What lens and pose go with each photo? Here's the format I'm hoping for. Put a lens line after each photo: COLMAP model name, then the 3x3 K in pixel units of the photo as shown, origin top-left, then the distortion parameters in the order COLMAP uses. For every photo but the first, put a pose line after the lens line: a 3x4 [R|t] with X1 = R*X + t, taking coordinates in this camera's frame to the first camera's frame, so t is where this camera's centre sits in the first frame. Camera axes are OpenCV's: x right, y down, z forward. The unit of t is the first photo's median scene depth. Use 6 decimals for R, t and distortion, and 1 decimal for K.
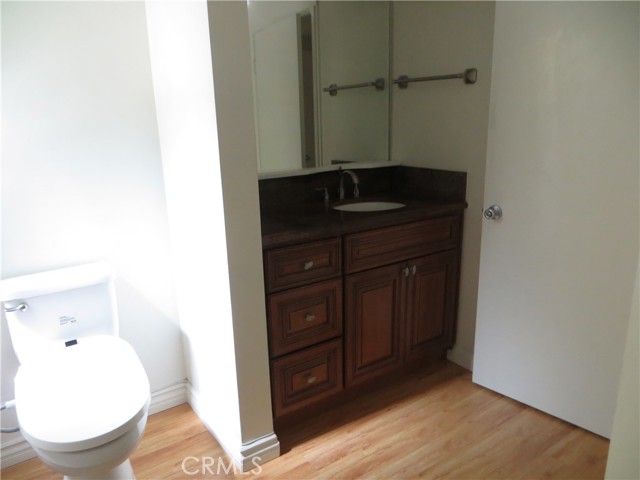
lens RADIAL K [[486.7, 0, 320.7], [0, 486.7, 239.1], [0, 0, 1]] dist [-0.001948, -0.007553]
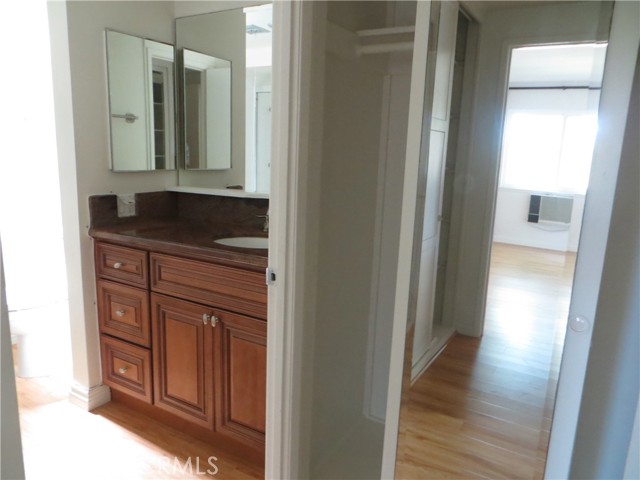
lens RADIAL K [[486.7, 0, 320.0], [0, 486.7, 242.3], [0, 0, 1]] dist [-0.001948, -0.007553]
pose [[0.425876, 0.191223, -0.884343, 1.080324], [-0.292325, 0.954072, 0.065525, -0.195306], [0.856257, 0.230610, 0.462215, 0.780969]]
